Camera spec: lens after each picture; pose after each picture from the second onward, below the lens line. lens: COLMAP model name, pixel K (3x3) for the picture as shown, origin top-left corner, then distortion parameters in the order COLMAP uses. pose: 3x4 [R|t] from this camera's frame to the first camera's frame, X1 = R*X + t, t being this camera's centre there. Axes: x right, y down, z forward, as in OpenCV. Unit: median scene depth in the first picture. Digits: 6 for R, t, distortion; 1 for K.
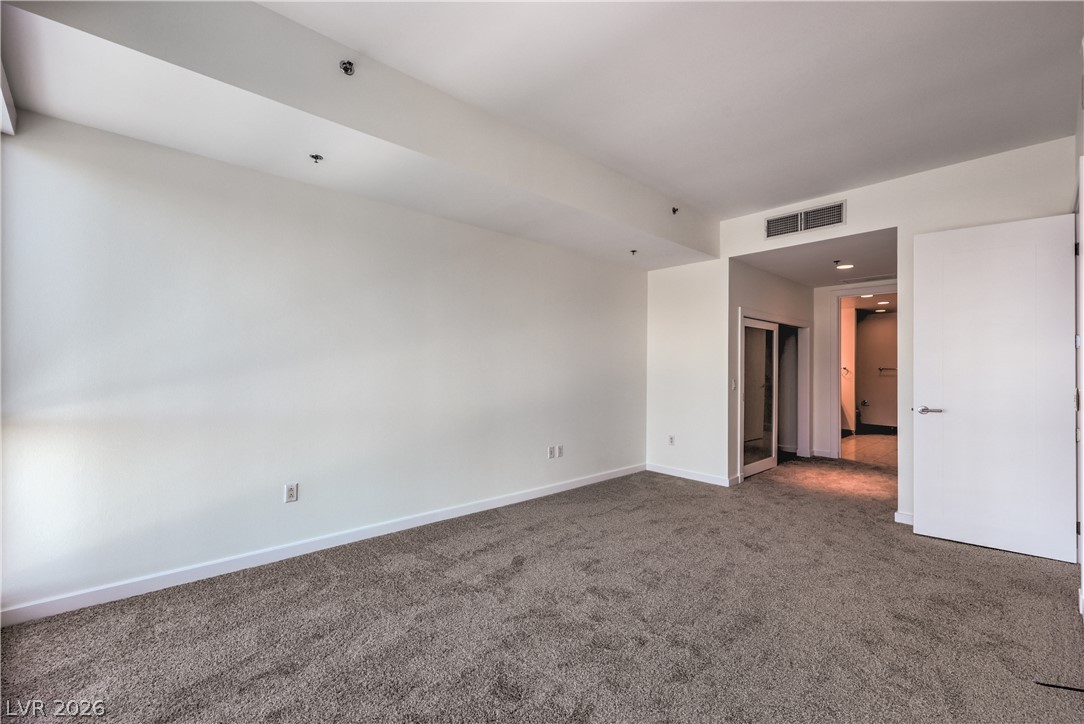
lens RADIAL K [[438.0, 0, 545.4], [0, 438.0, 362.1], [0, 0, 1]] dist [-0.001606, -0.000203]
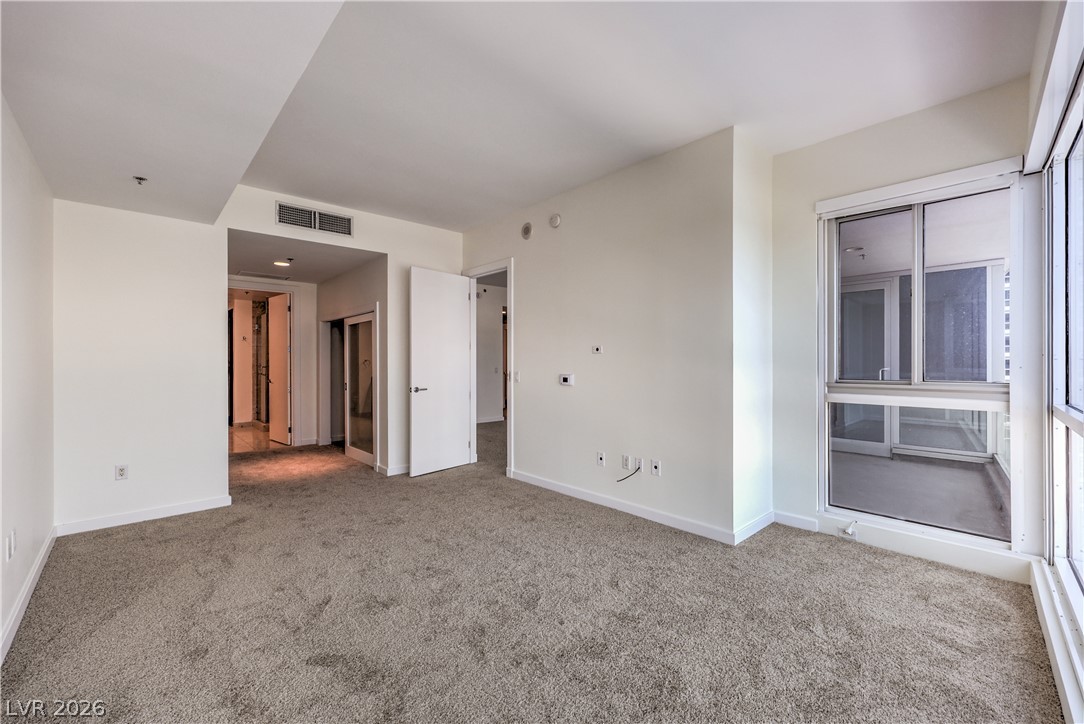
lens RADIAL K [[454.6, 0, 547.1], [0, 454.6, 359.1], [0, 0, 1]] dist [0.001689, 0.000189]
pose [[-0.007065, -0.007801, 0.999945, -0.554951], [-0.011638, 0.999902, 0.007718, -0.006694], [-0.999907, -0.011583, -0.007156, 0.501583]]
